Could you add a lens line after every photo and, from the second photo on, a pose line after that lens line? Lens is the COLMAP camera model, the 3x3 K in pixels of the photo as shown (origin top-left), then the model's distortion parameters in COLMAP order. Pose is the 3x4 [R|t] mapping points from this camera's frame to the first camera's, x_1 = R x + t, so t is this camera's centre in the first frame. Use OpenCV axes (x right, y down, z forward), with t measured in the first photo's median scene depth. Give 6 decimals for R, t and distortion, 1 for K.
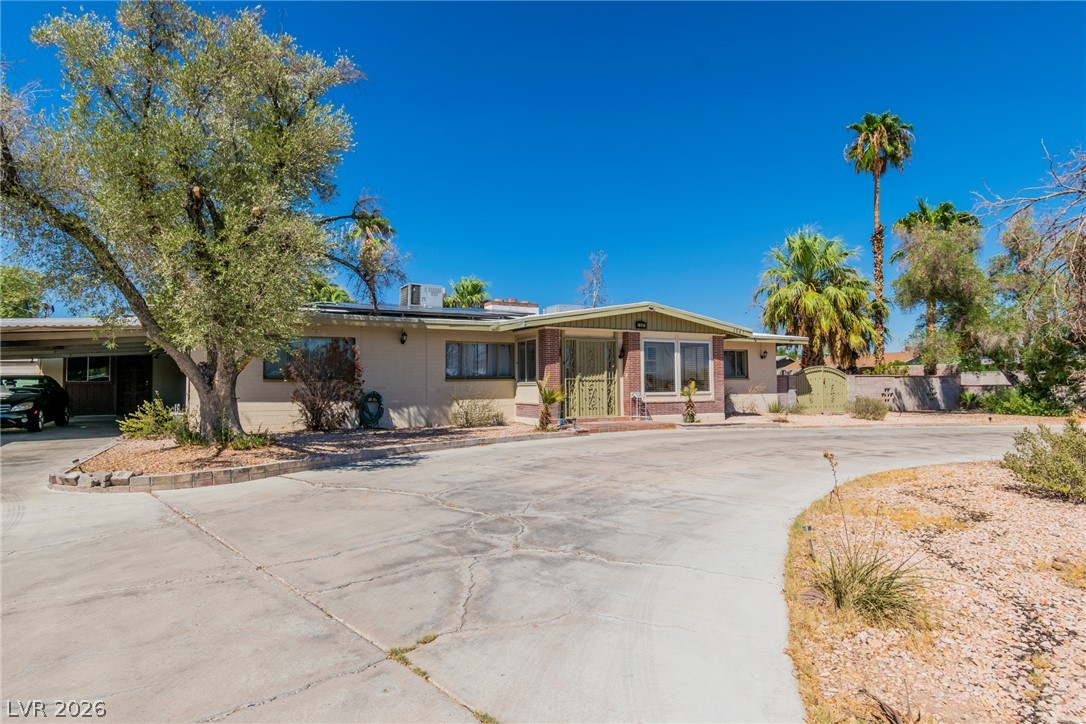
lens RADIAL K [[611.8, 0, 543.0], [0, 611.8, 362.0], [0, 0, 1]] dist [-0.002425, 0.000103]
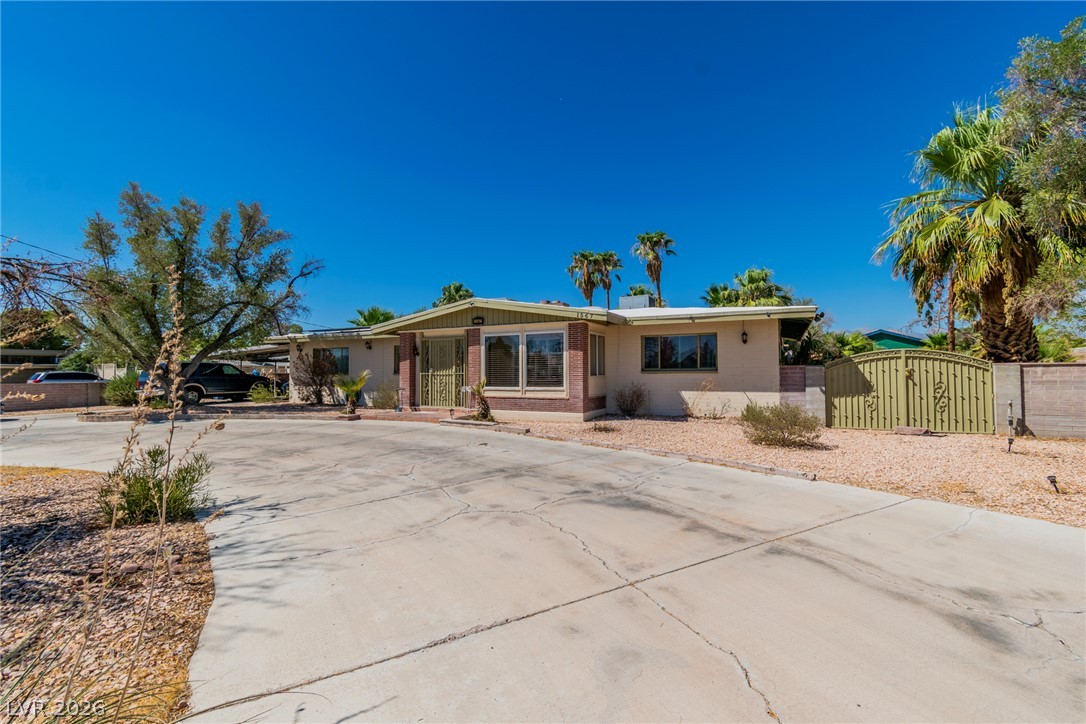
lens RADIAL K [[481.1, 0, 543.0], [0, 481.1, 362.0], [0, 0, 1]] dist [-0.000376, -0.000209]
pose [[0.564759, -0.012818, -0.825157, 0.884209], [0.032496, 0.999449, 0.006715, 0.006369], [0.824616, -0.030607, 0.564864, 0.628208]]
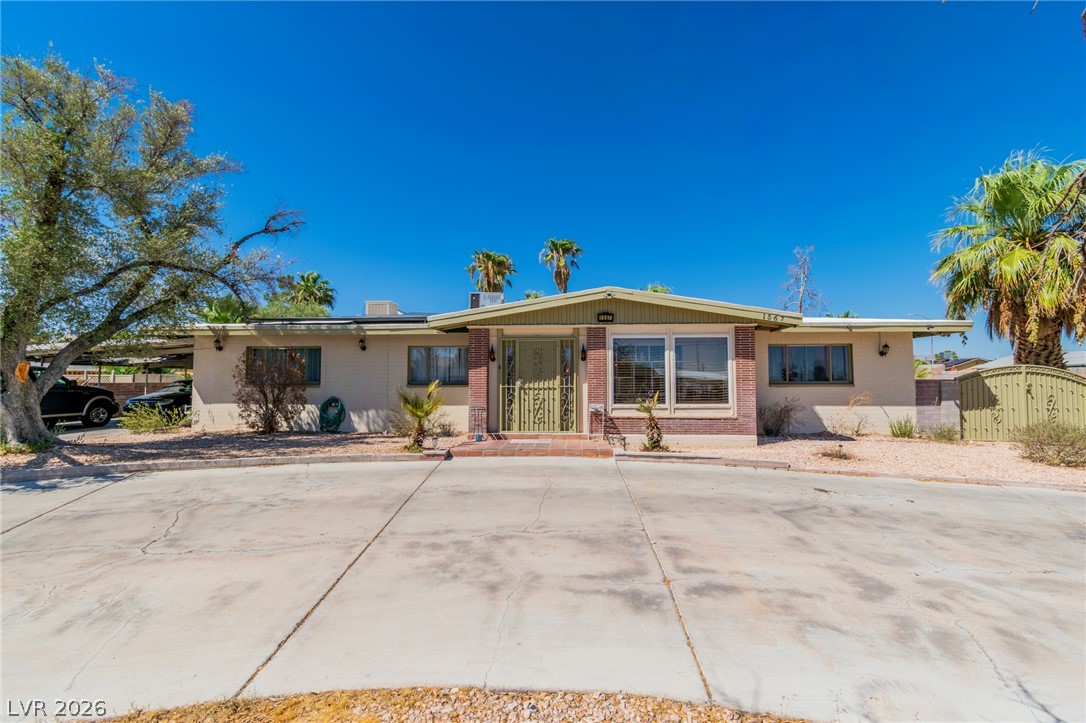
lens RADIAL K [[481.1, 0, 543.0], [0, 481.1, 361.5], [0, 0, 1]] dist [-0.000376, -0.000209]
pose [[0.844860, -0.014225, -0.534798, 0.418286], [0.014440, 0.999889, -0.003784, -0.003198], [0.534792, -0.004525, 0.844971, 0.436950]]
